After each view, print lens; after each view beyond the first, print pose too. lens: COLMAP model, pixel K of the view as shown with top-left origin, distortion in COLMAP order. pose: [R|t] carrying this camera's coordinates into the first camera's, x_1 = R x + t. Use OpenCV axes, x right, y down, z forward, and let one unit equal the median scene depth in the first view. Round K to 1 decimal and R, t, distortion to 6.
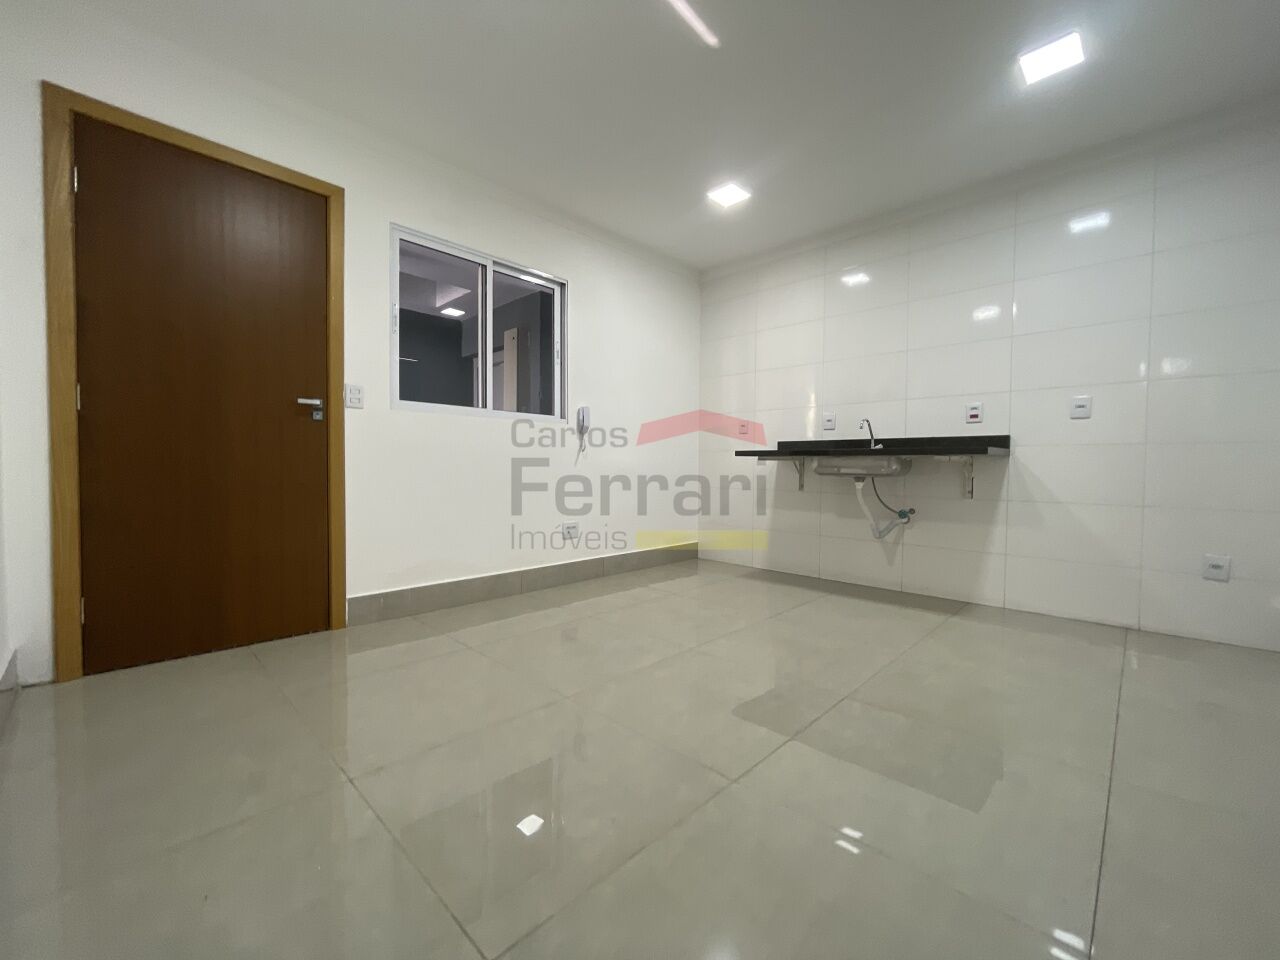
lens RADIAL K [[516.1, 0, 640.0], [0, 516.1, 480.0], [0, 0, 1]] dist [-0.000202, -0.000128]
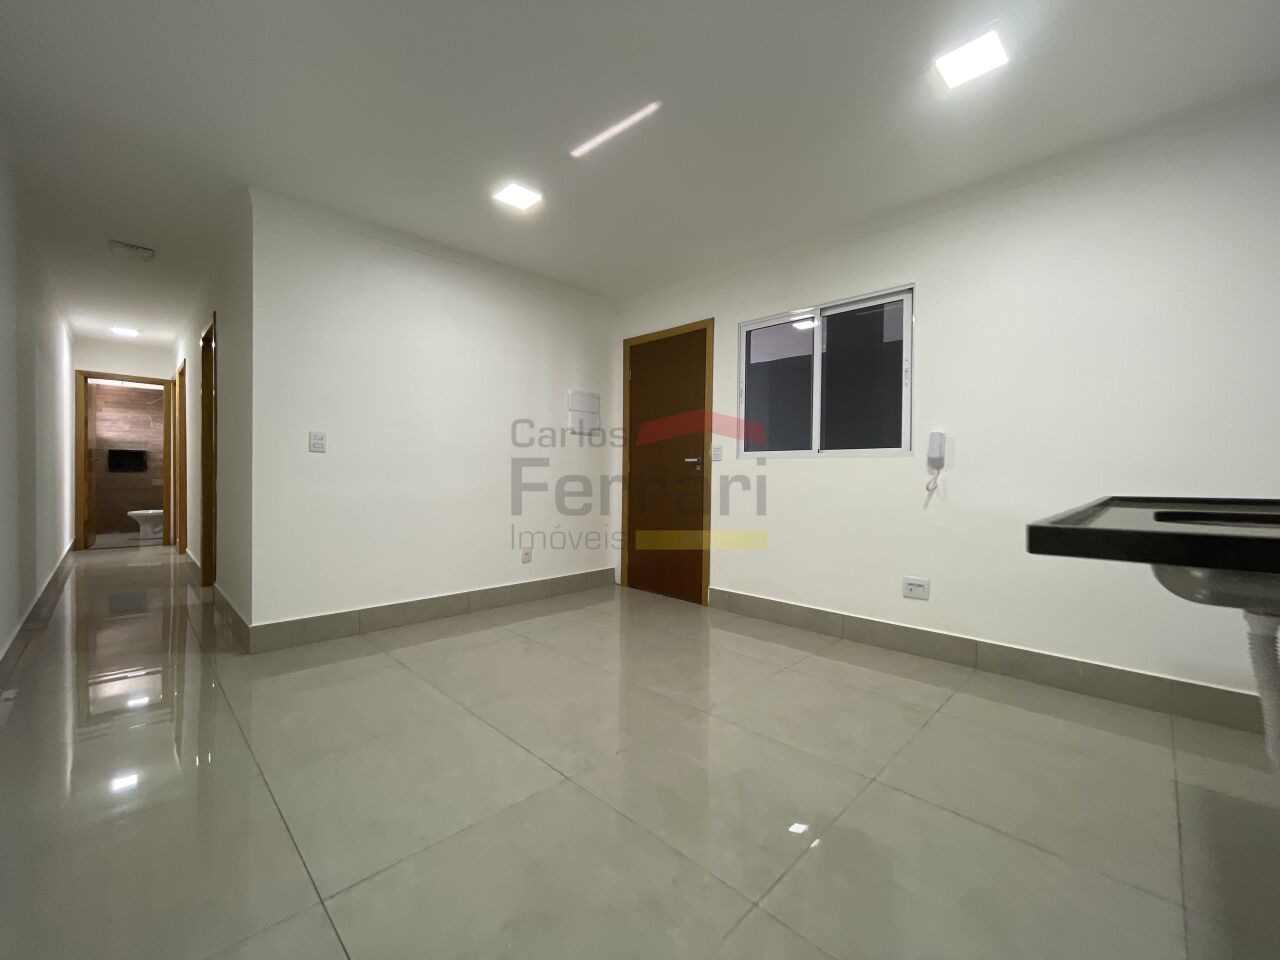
lens RADIAL K [[516.1, 0, 640.0], [0, 516.1, 480.0], [0, 0, 1]] dist [-0.000202, -0.000128]
pose [[-0.007008, 0.001921, -0.999974, 0.923596], [-0.035017, 0.999384, 0.002165, -0.079522], [0.999362, 0.035031, -0.006936, 0.786750]]
